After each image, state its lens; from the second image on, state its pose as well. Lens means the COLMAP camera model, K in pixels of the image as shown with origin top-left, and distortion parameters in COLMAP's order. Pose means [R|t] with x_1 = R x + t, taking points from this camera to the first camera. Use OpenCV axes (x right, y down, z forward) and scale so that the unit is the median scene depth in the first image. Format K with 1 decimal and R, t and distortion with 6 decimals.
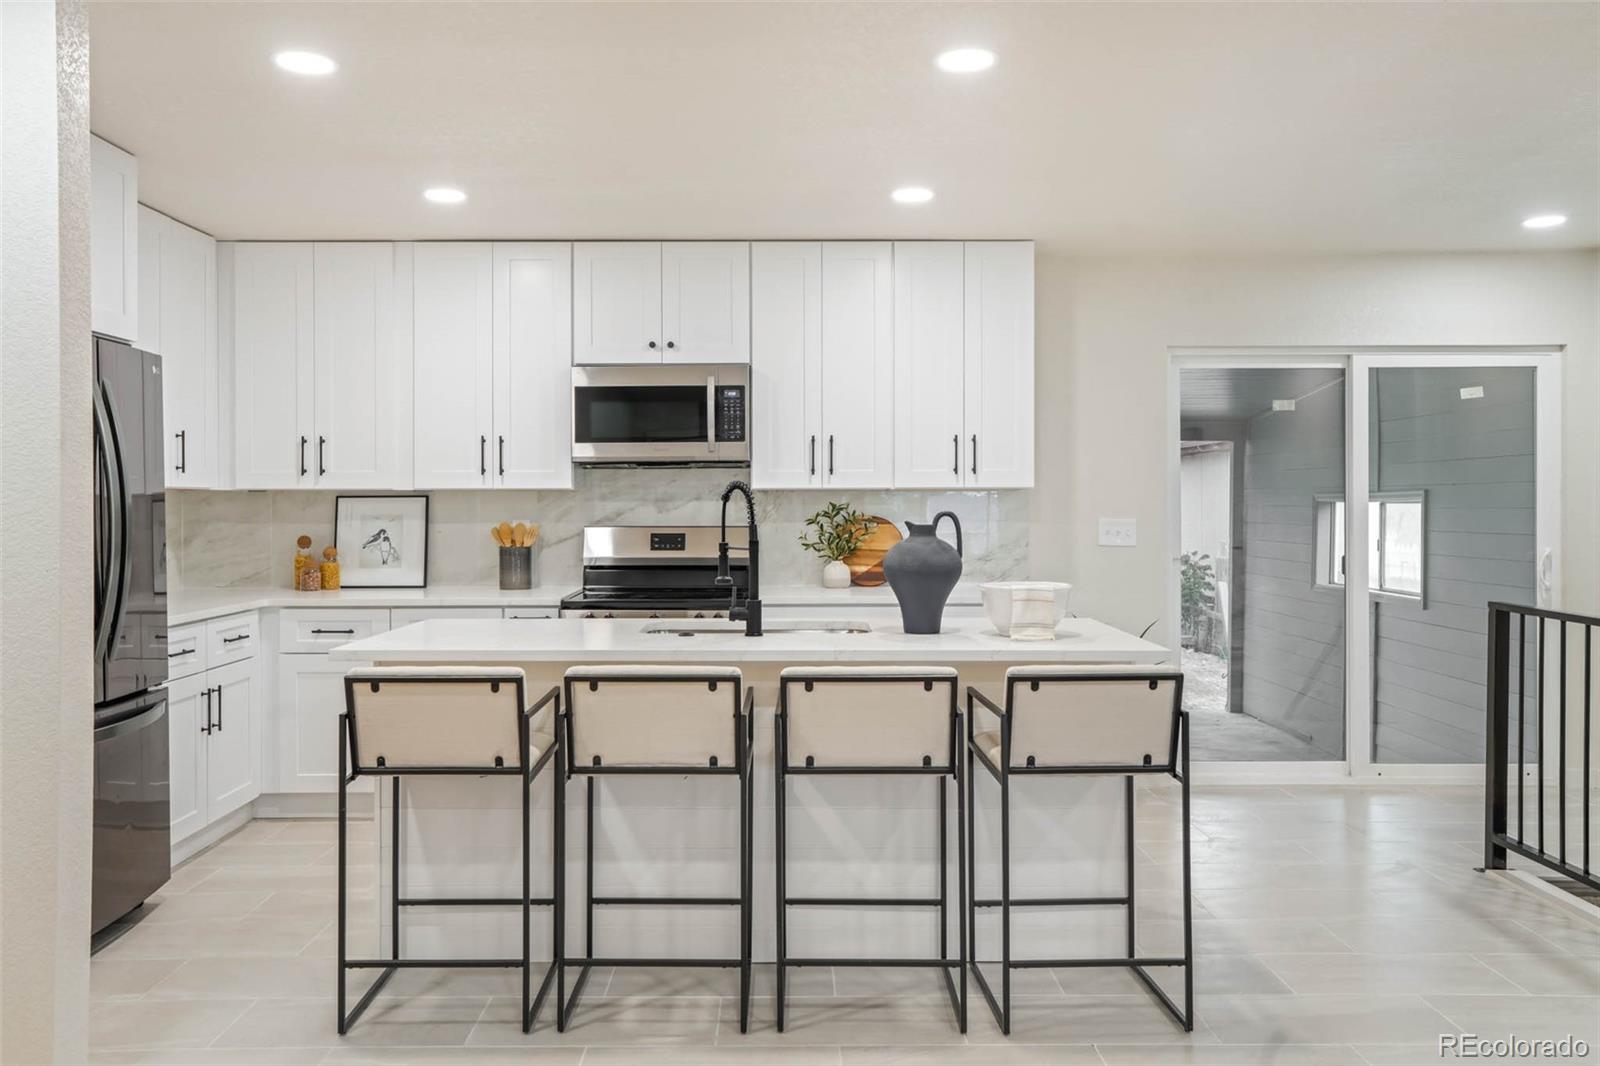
lens RADIAL K [[1238.5, 0, 801.7], [0, 1238.5, 505.3], [0, 0, 1]] dist [0.009313, 0.000539]
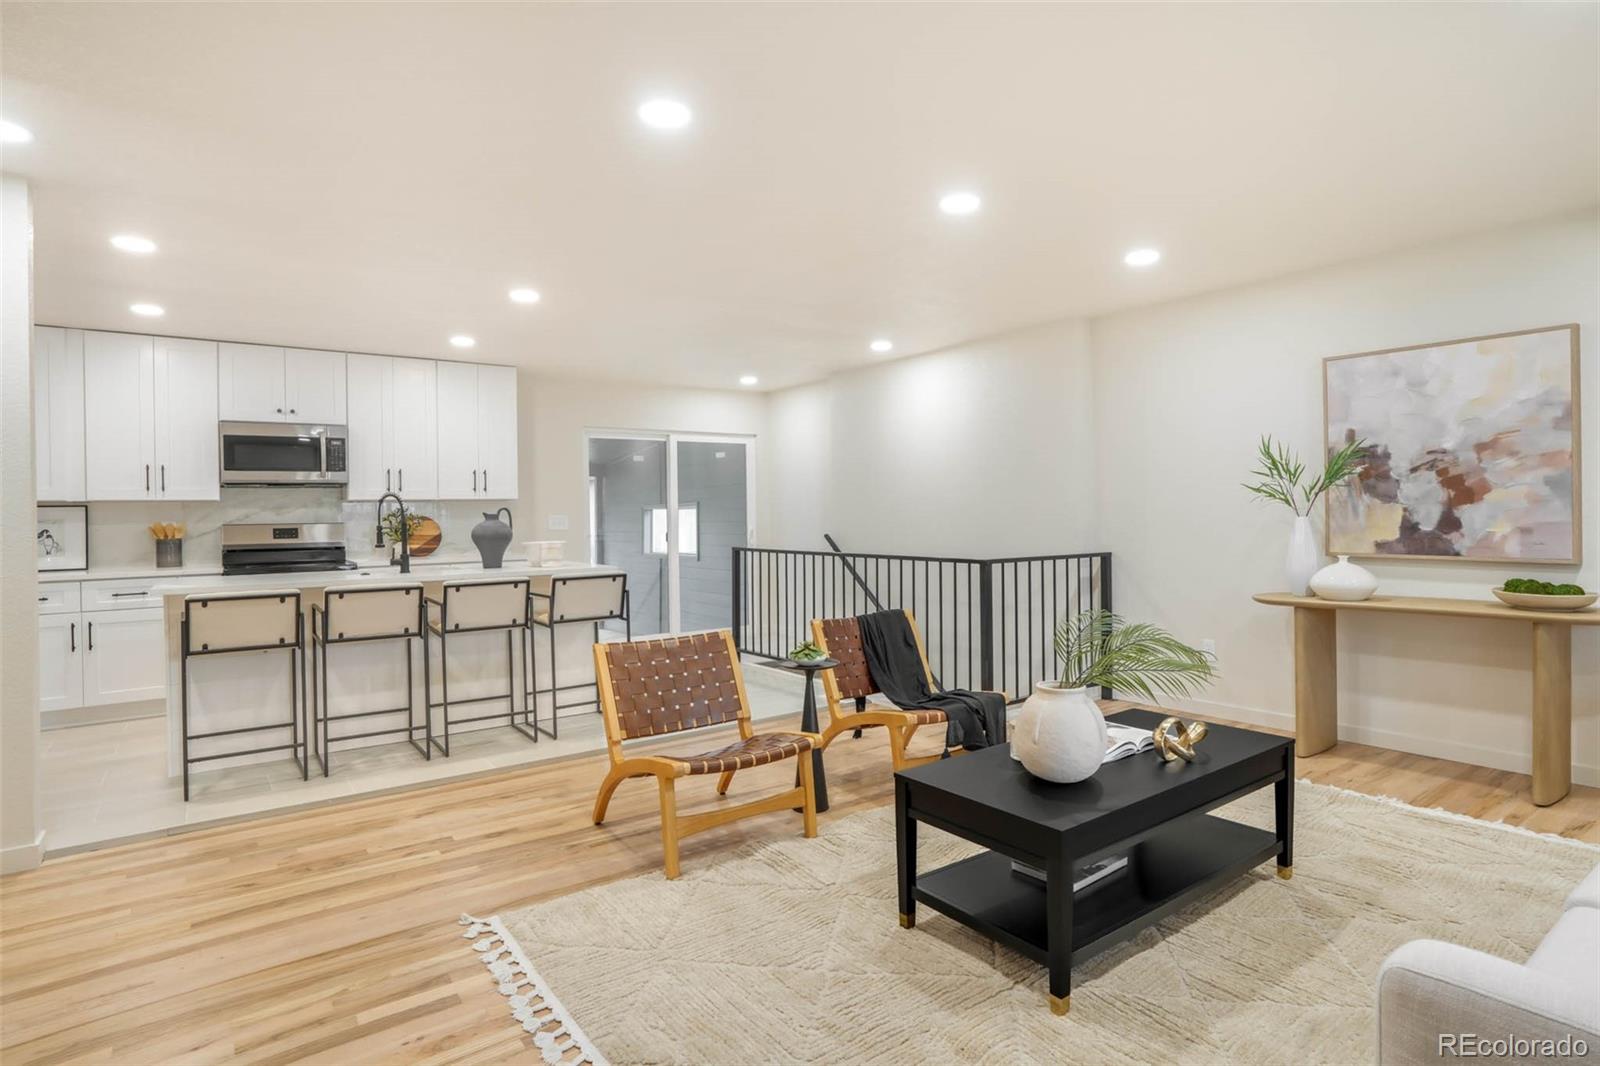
lens RADIAL K [[830.9, 0, 800.2], [0, 830.9, 524.5], [0, 0, 1]] dist [-0.000688, 0.000010]
pose [[0.817669, -0.019081, 0.575373, -0.191119], [0.016505, 0.999817, 0.009700, 0.019616], [-0.575452, 0.001565, 0.817834, -0.276896]]
